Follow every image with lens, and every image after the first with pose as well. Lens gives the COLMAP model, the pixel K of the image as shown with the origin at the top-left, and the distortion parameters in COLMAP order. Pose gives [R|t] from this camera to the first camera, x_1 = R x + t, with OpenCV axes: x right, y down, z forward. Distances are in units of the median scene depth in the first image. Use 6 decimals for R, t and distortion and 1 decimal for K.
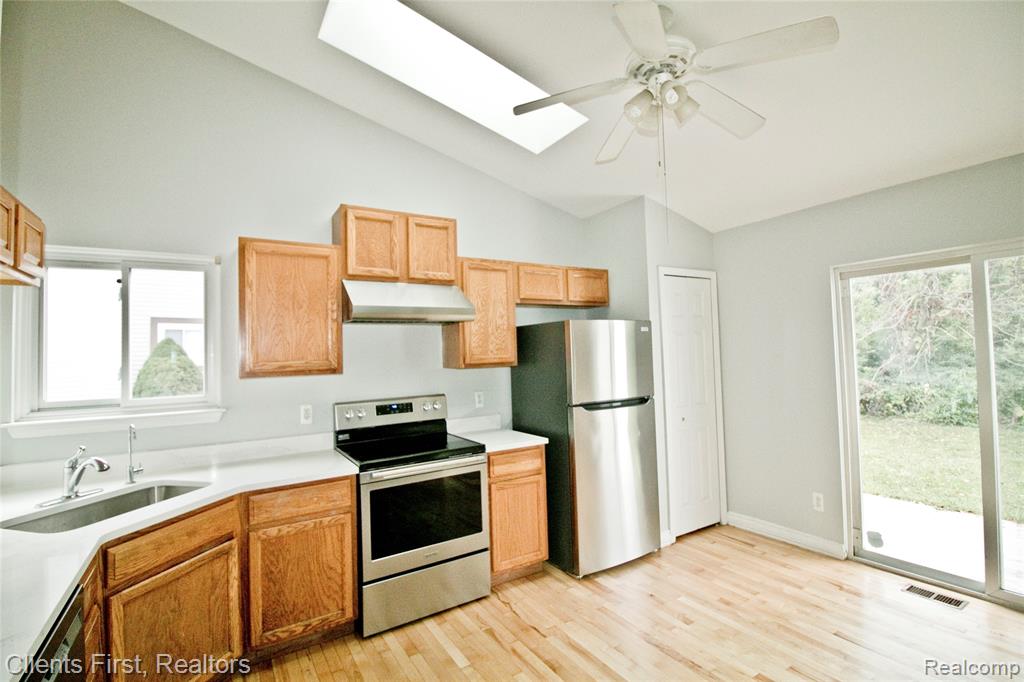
lens RADIAL K [[471.6, 0, 508.2], [0, 471.6, 335.1], [0, 0, 1]] dist [-0.005016, -0.010672]
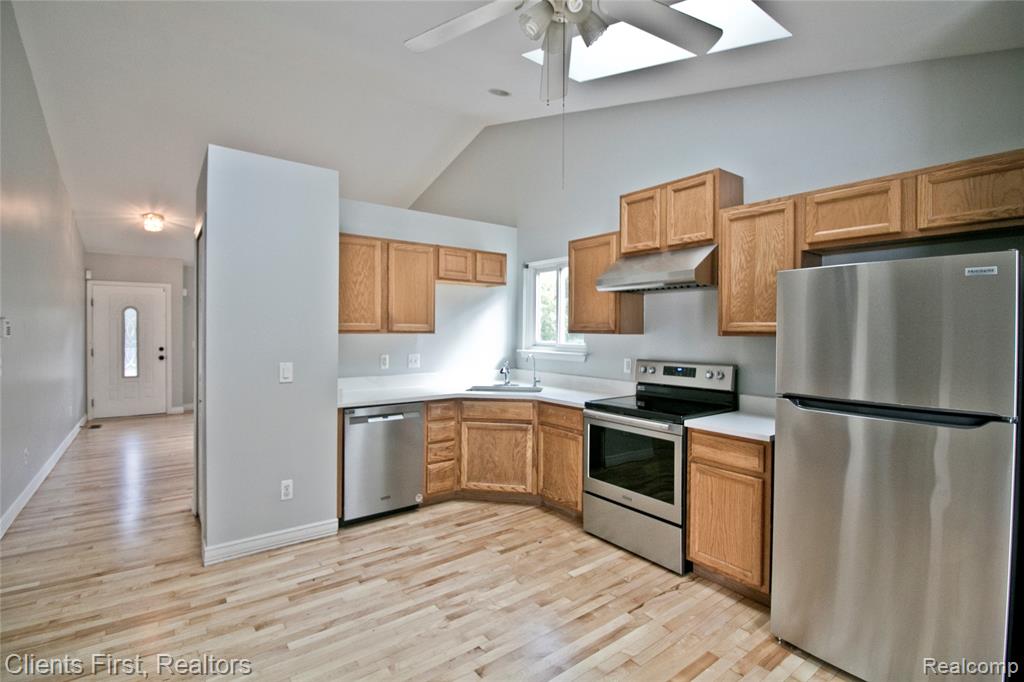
lens RADIAL K [[471.6, 0, 508.0], [0, 471.6, 334.8], [0, 0, 1]] dist [-0.005016, -0.010672]
pose [[0.092370, 0.039390, -0.994945, 0.832346], [0.028030, 0.998718, 0.042142, 0.021681], [0.995330, -0.031780, 0.091147, 0.573309]]
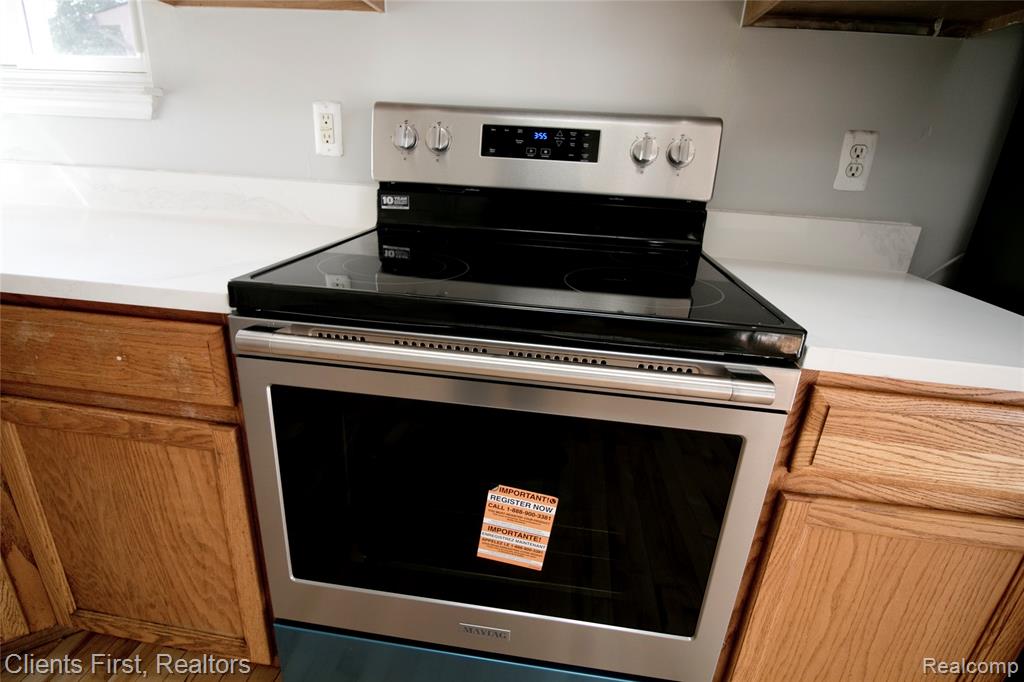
lens RADIAL K [[504.2, 0, 506.1], [0, 504.2, 337.6], [0, 0, 1]] dist [-0.014804, -0.001054]
pose [[0.773140, 0.289235, -0.564444, -0.026480], [-0.057967, 0.918460, 0.391243, 0.158275], [0.631580, -0.269767, 0.726865, 0.758323]]
